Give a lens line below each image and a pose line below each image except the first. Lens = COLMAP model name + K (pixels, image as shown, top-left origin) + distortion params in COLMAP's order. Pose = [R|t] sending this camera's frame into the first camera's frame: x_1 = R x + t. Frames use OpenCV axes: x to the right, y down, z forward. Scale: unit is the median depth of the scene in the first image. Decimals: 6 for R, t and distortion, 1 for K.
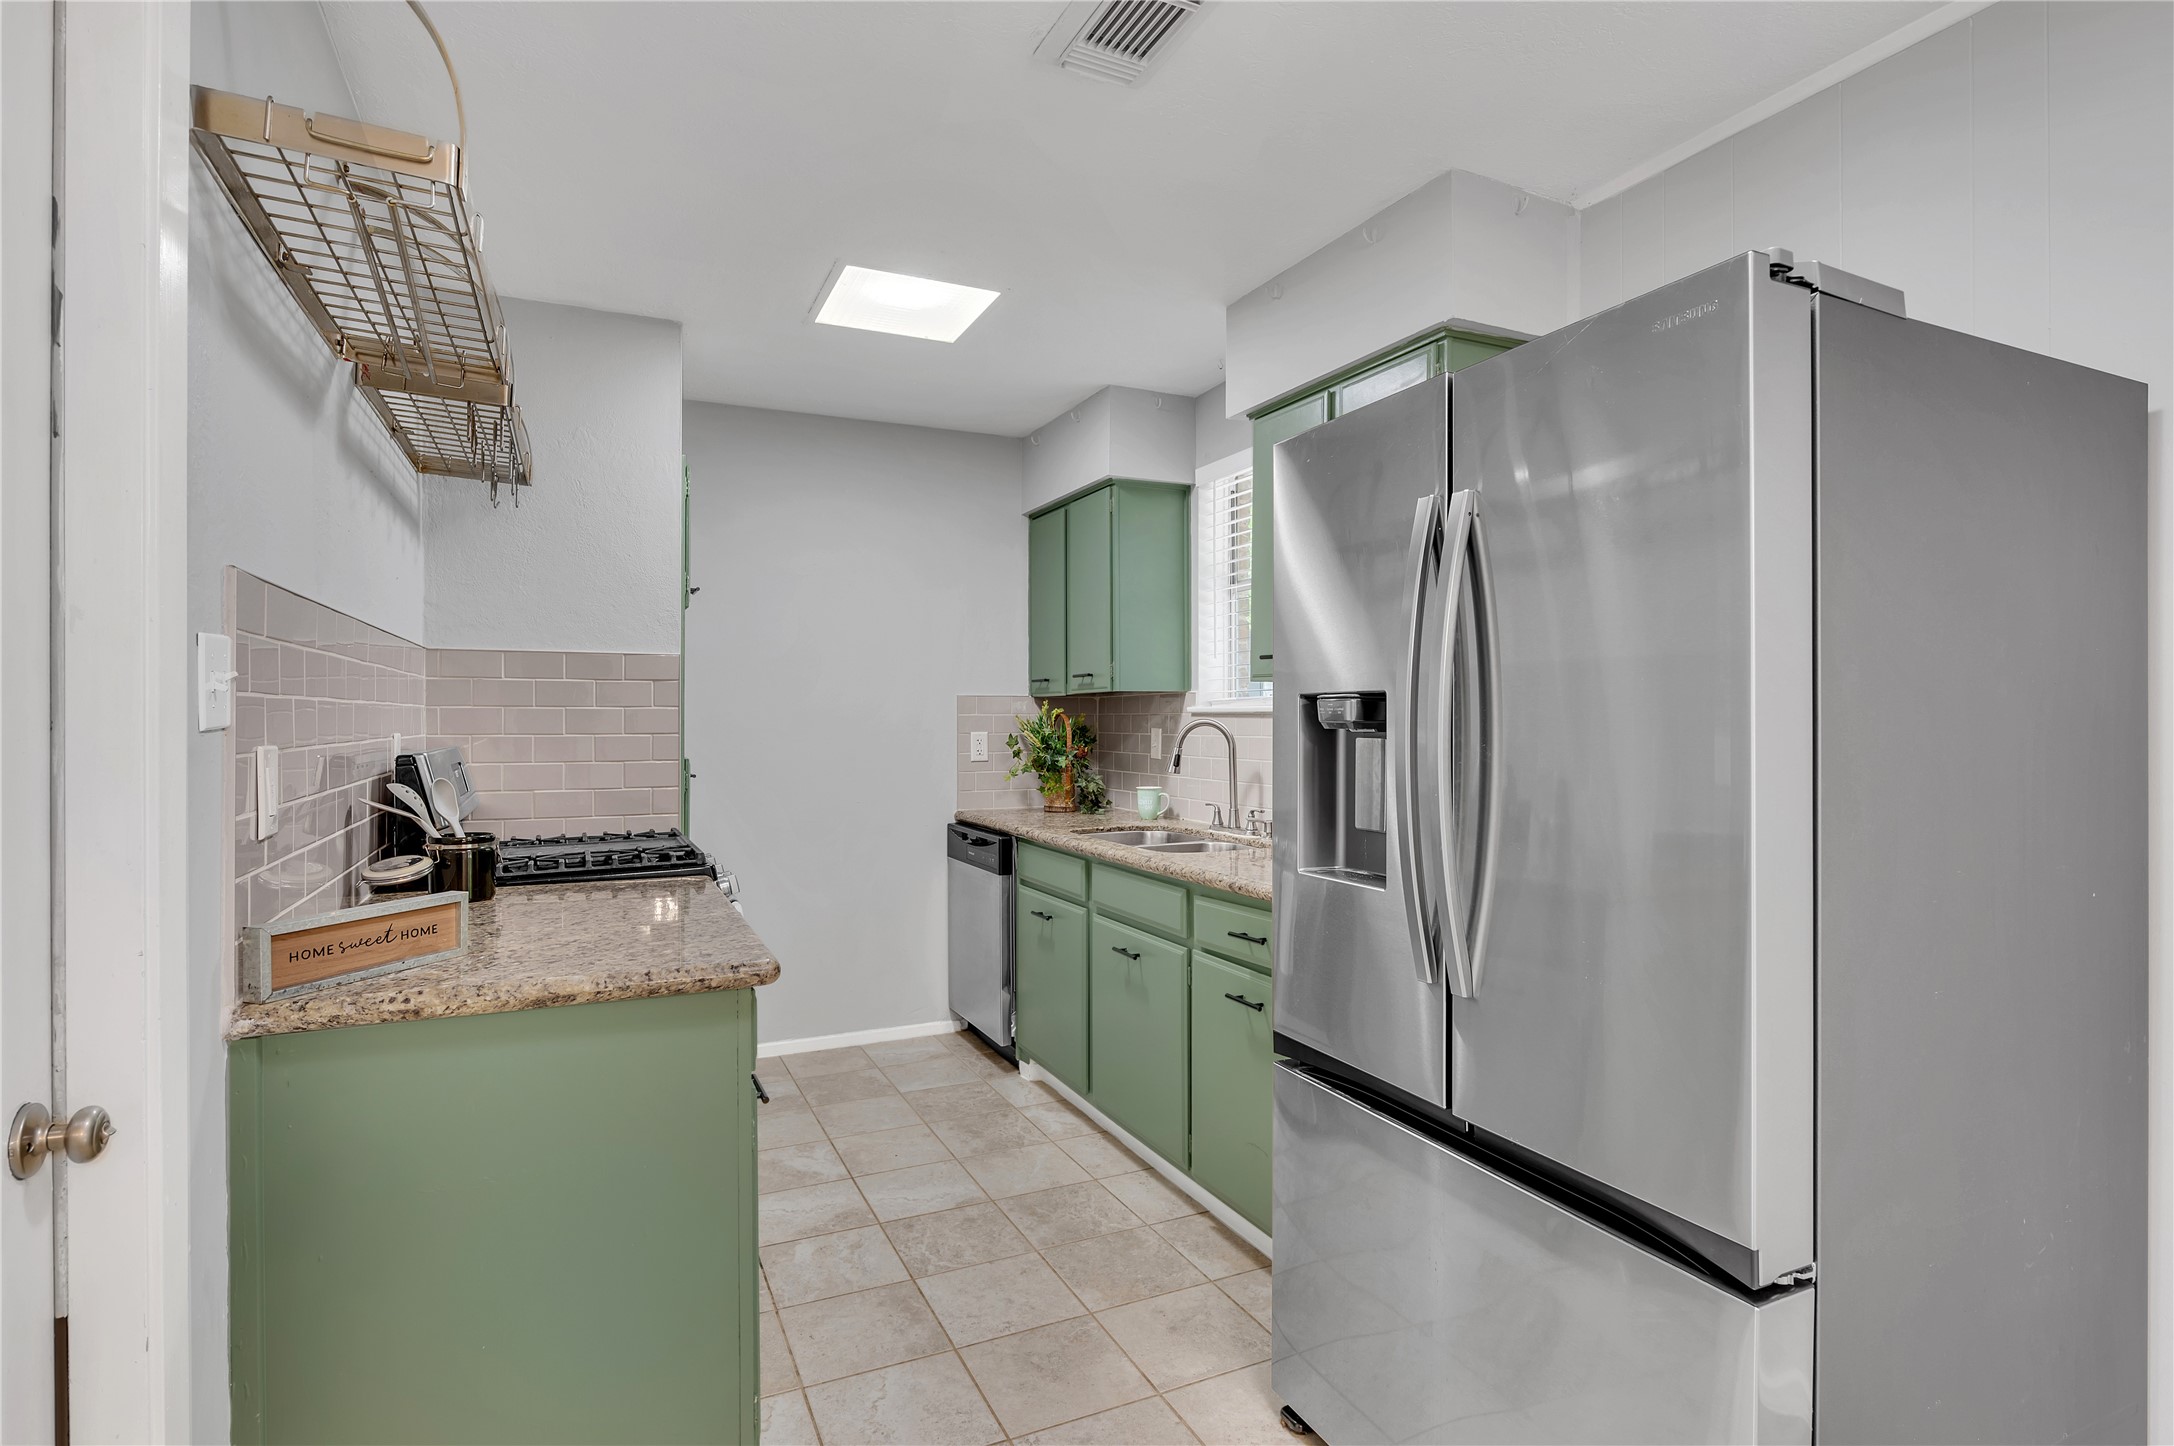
lens RADIAL K [[1059.1, 0, 1087.4], [0, 1059.1, 721.6], [0, 0, 1]] dist [0.001591, 0.000002]
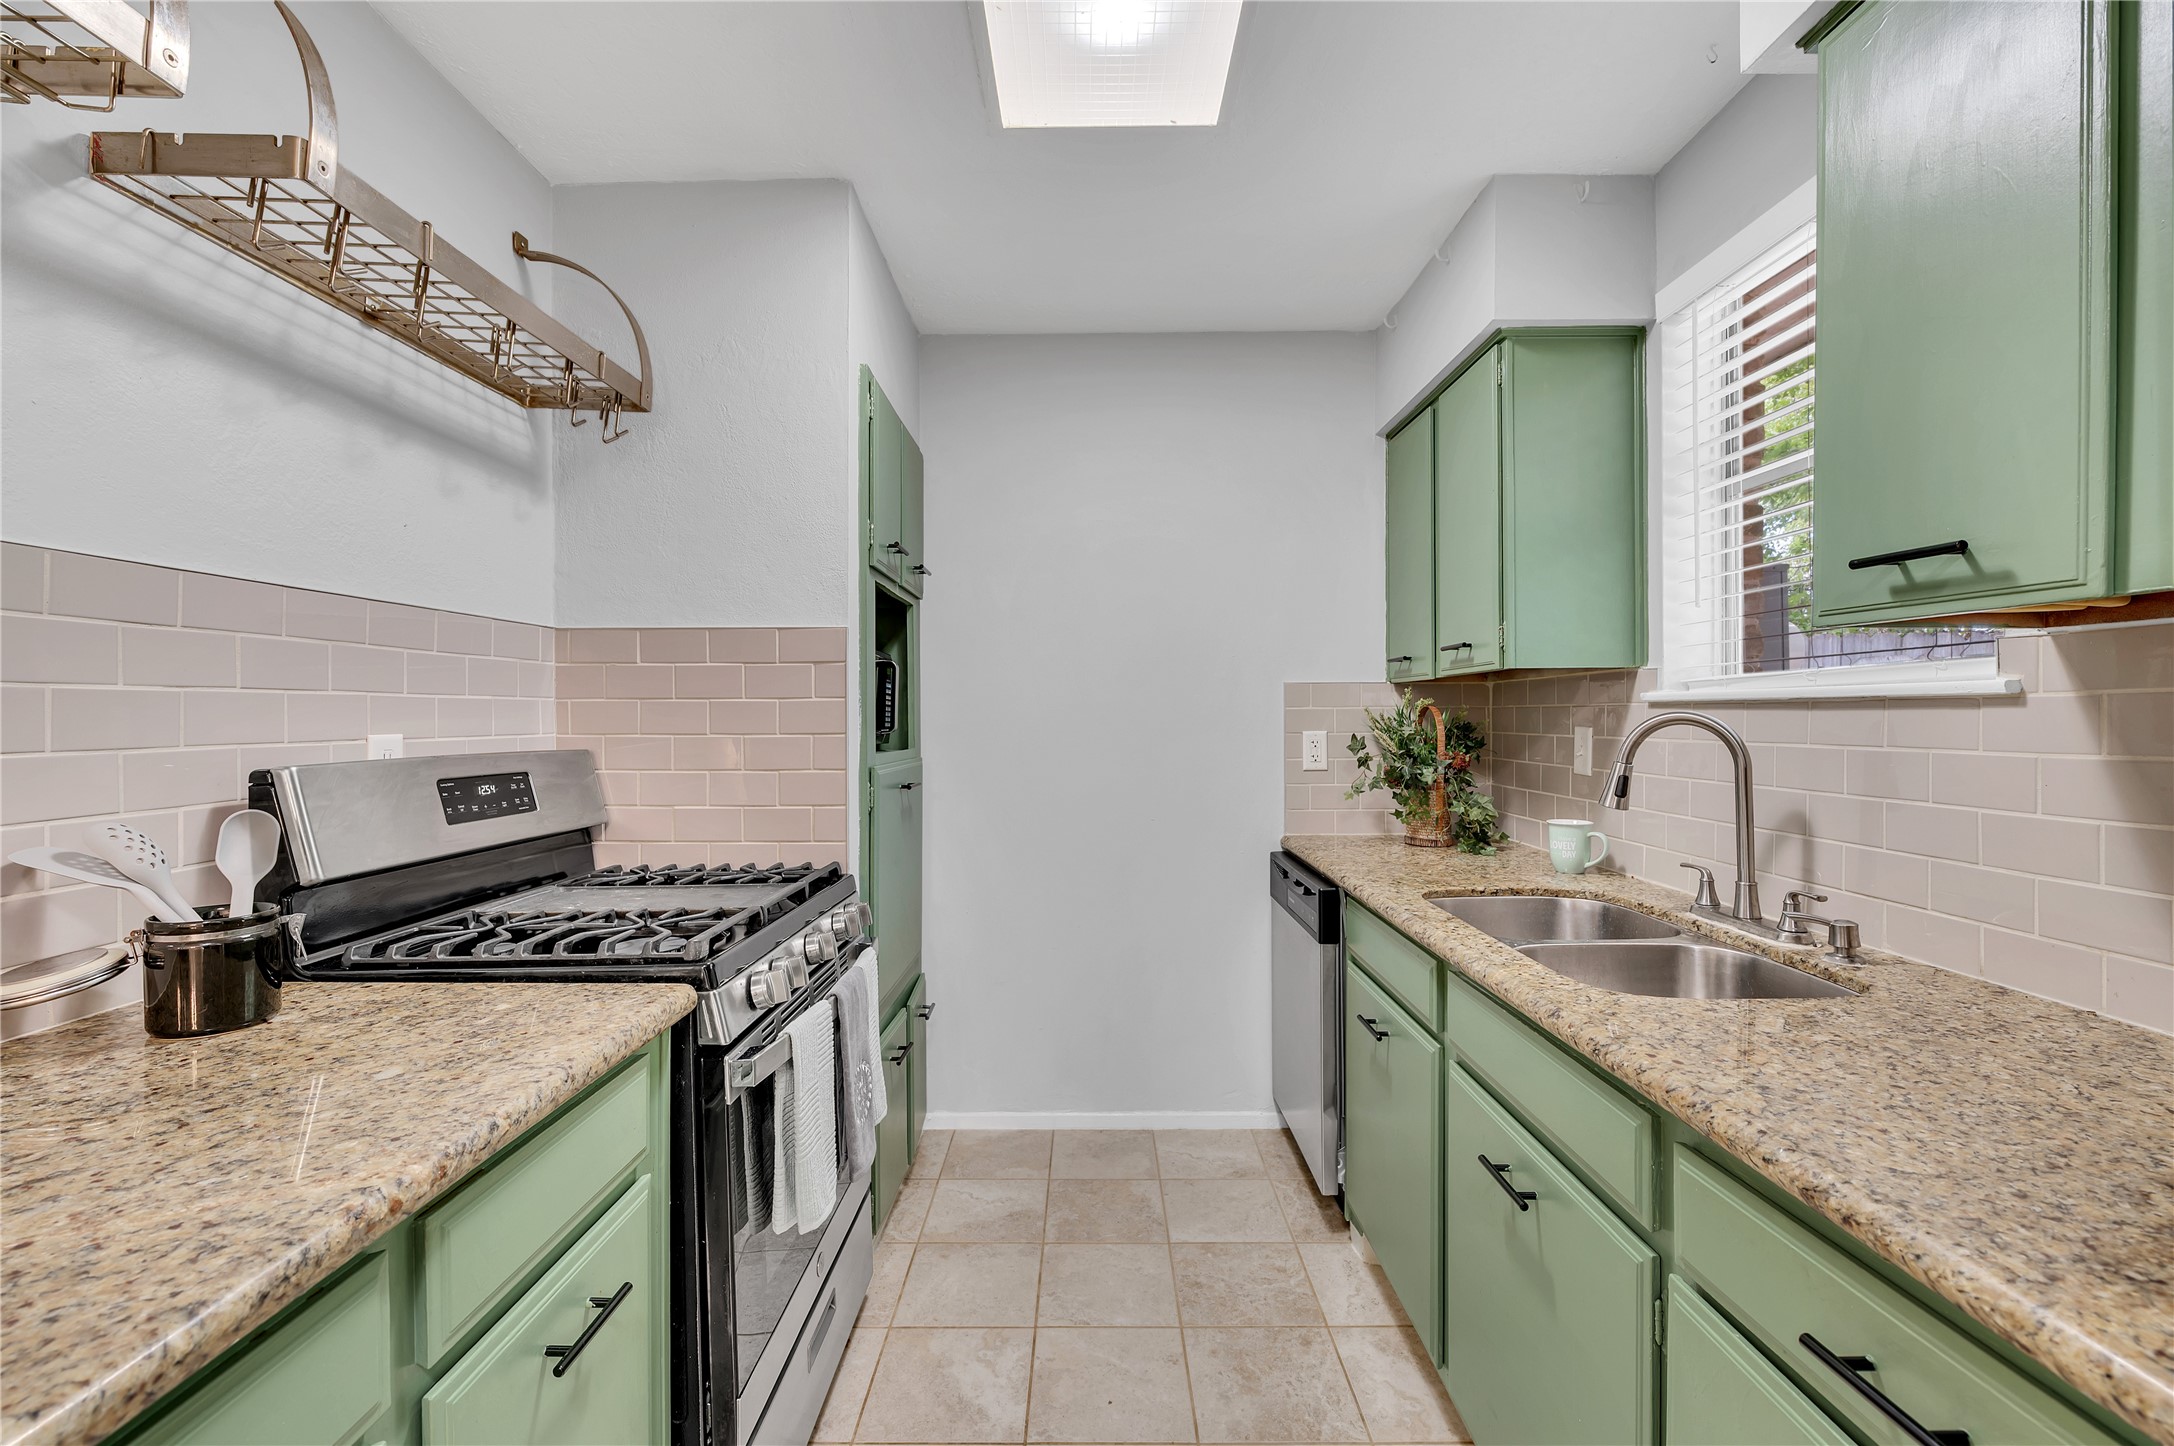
lens RADIAL K [[906.6, 0, 1088.6], [0, 906.6, 718.4], [0, 0, 1]] dist [-0.009651, 0.000220]
pose [[0.903245, -0.000420, -0.429124, 0.030956], [0.001574, 0.999996, 0.002332, -0.000721], [0.429121, -0.002782, 0.903243, 0.398902]]
